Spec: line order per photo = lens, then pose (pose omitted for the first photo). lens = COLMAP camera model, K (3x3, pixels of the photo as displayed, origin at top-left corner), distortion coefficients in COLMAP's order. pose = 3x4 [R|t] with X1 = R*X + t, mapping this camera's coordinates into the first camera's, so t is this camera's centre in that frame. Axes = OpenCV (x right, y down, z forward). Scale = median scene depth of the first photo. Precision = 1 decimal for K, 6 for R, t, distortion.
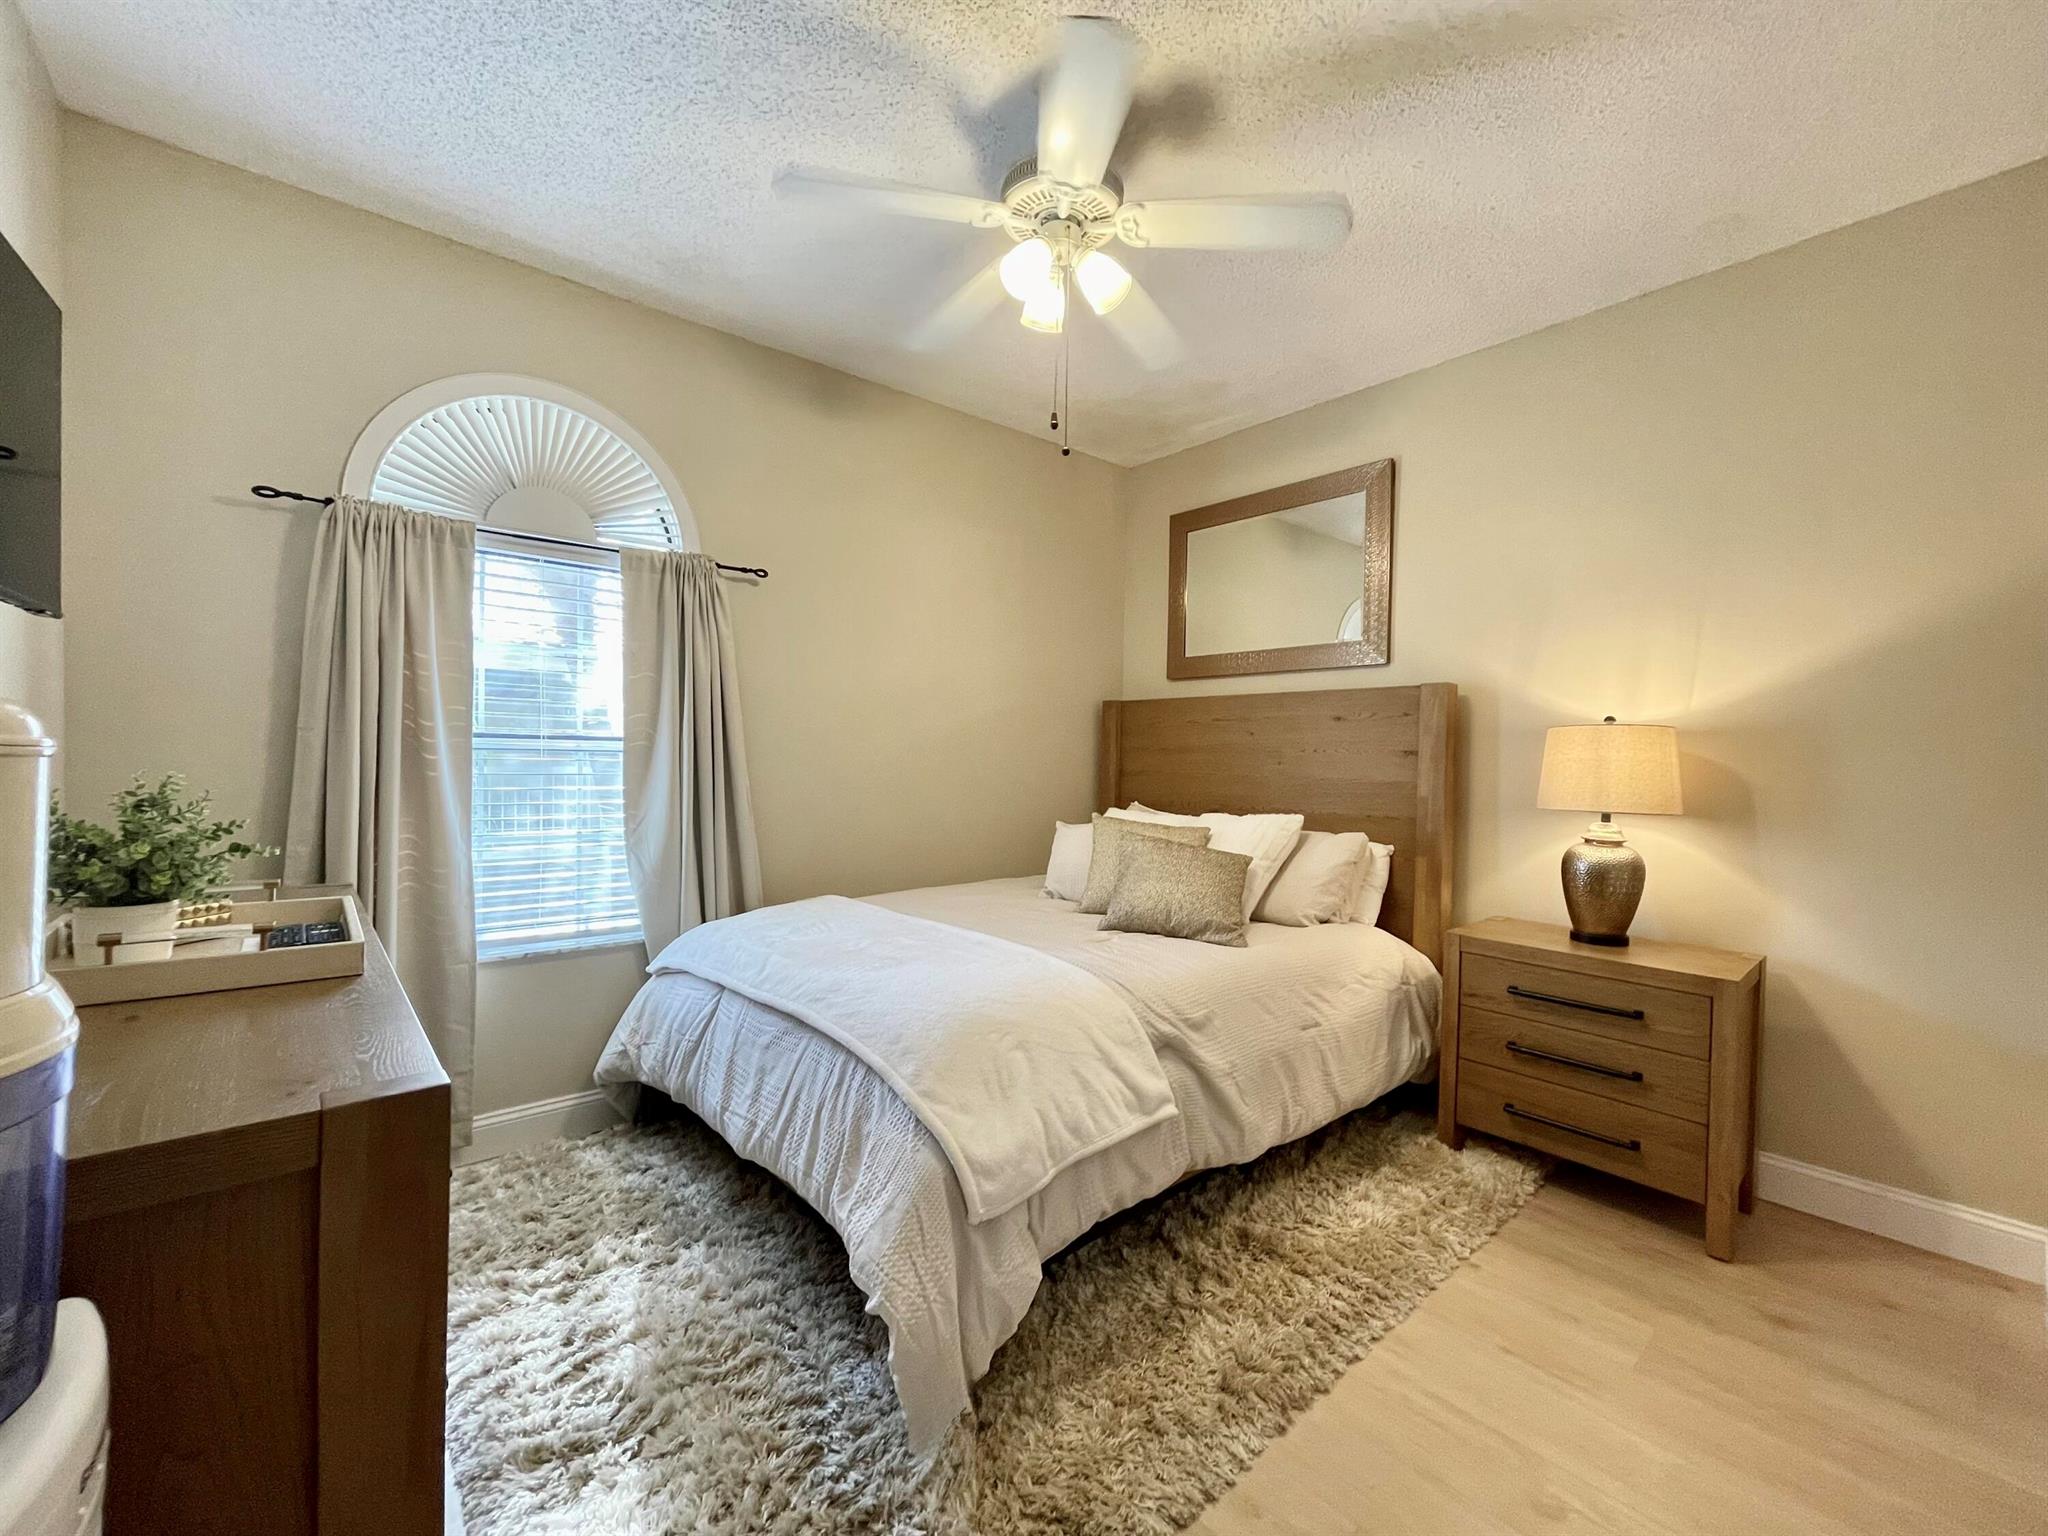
lens RADIAL K [[834.3, 0, 1024.0], [0, 834.3, 768.0], [0, 0, 1]] dist [-0.000807, -0.000117]
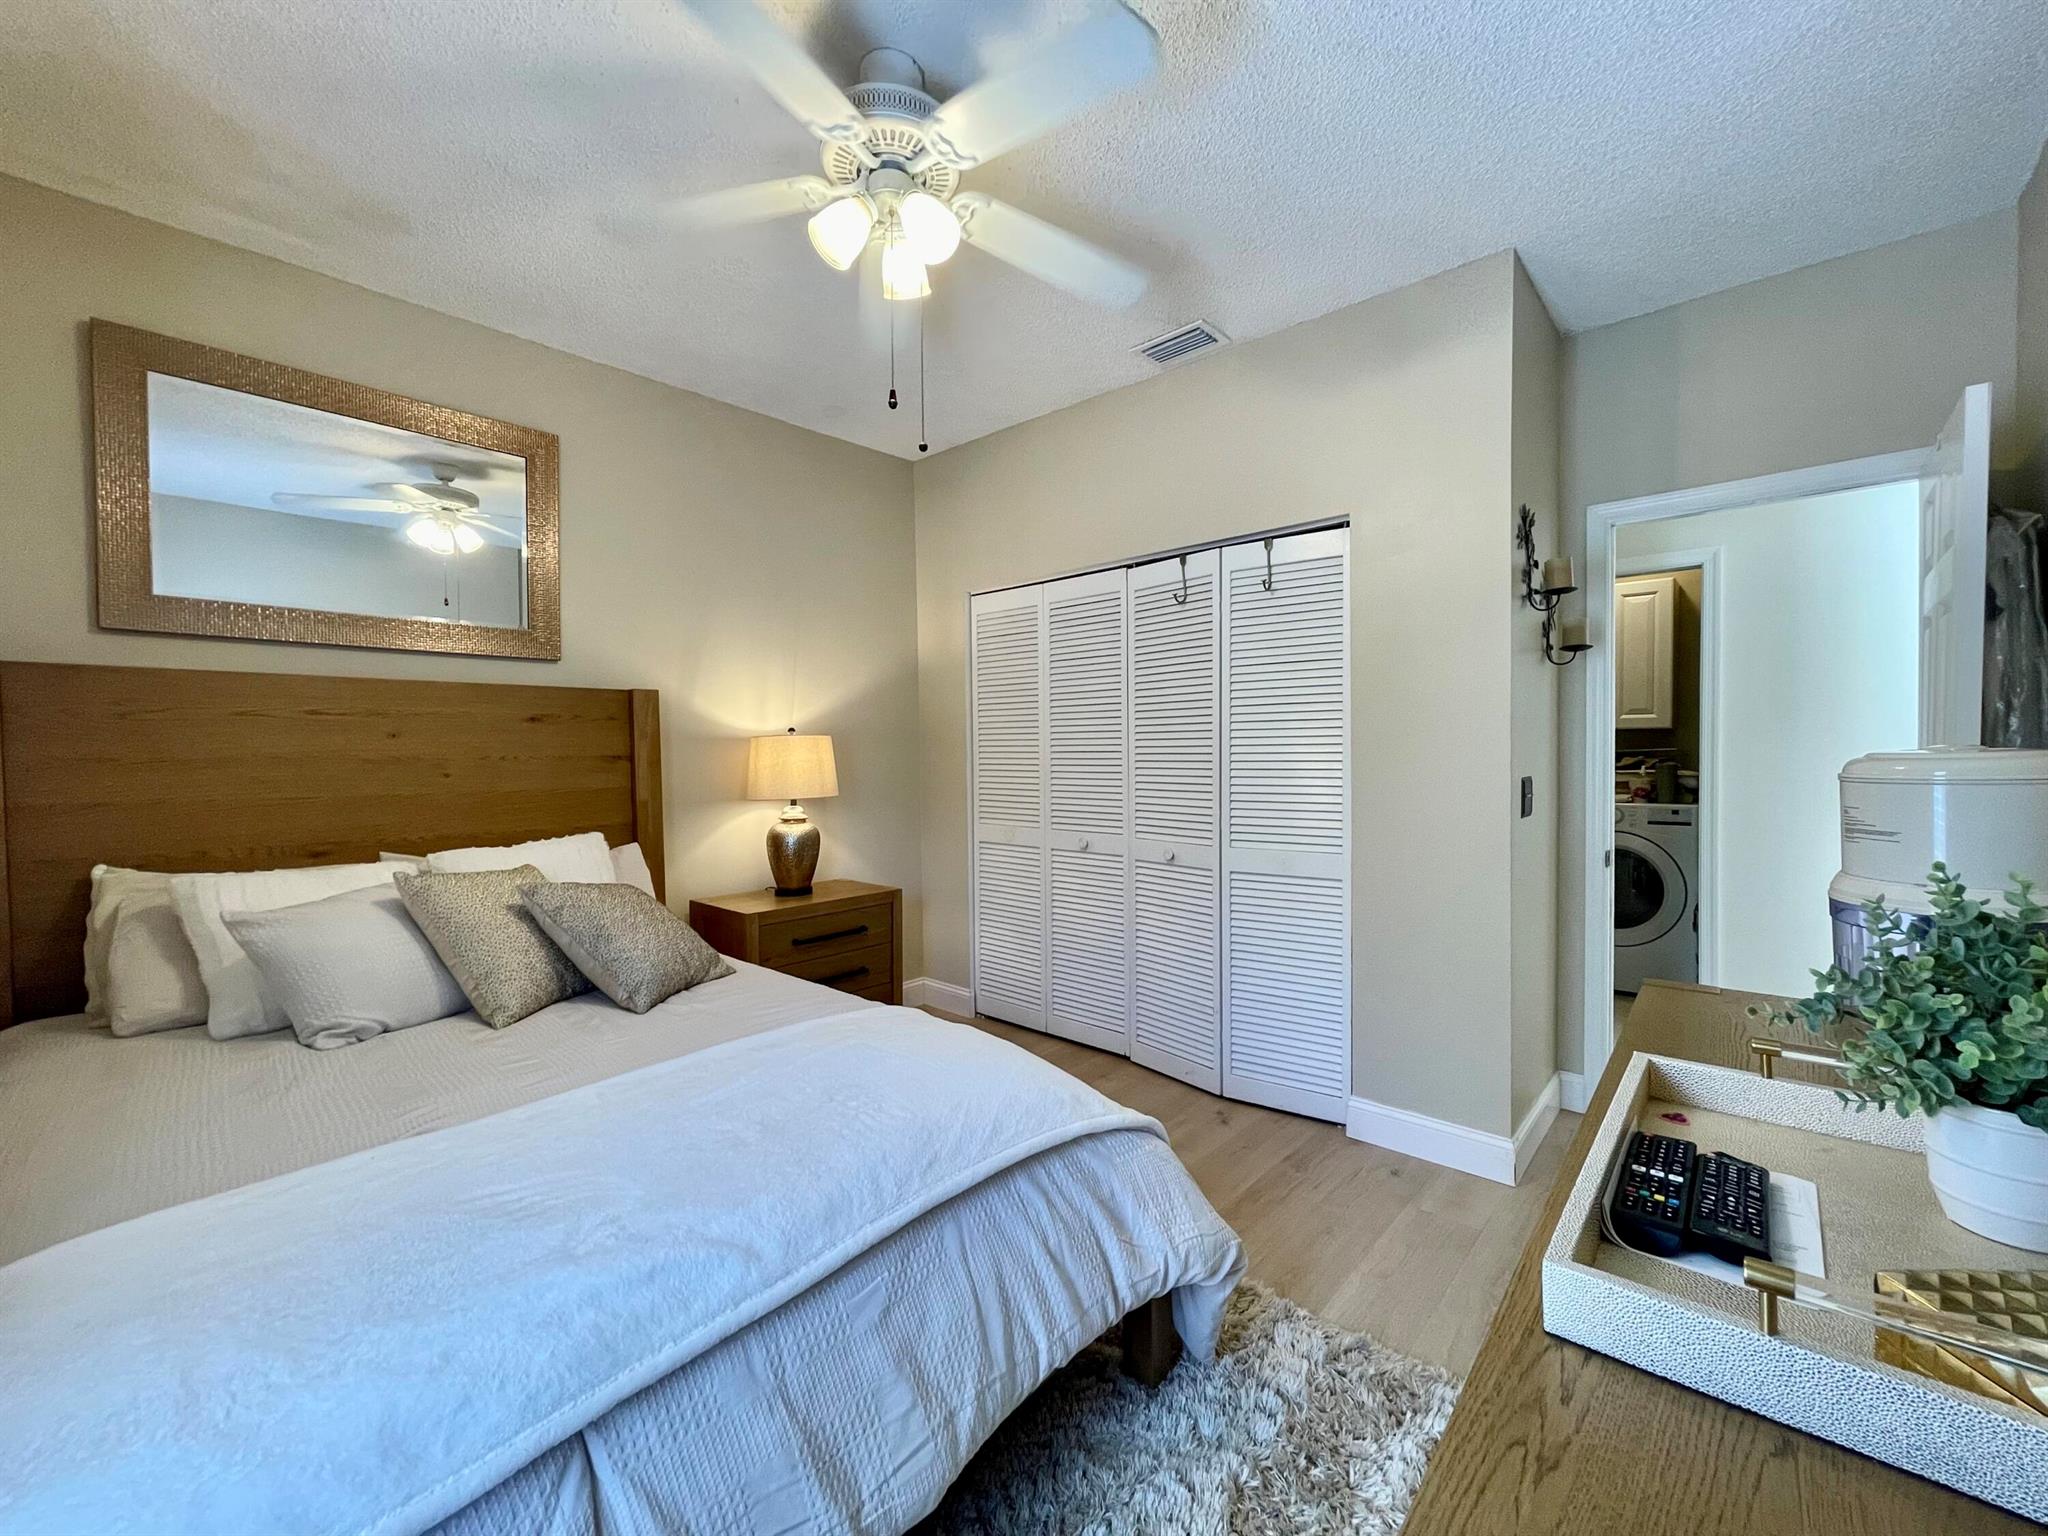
lens RADIAL K [[834.3, 0, 1024.0], [0, 834.3, 768.0], [0, 0, 1]] dist [-0.000807, -0.000117]
pose [[-0.109579, -0.039863, 0.993178, -0.625526], [0.021736, 0.998860, 0.042489, -0.041130], [-0.993740, 0.026243, -0.108587, 0.703870]]
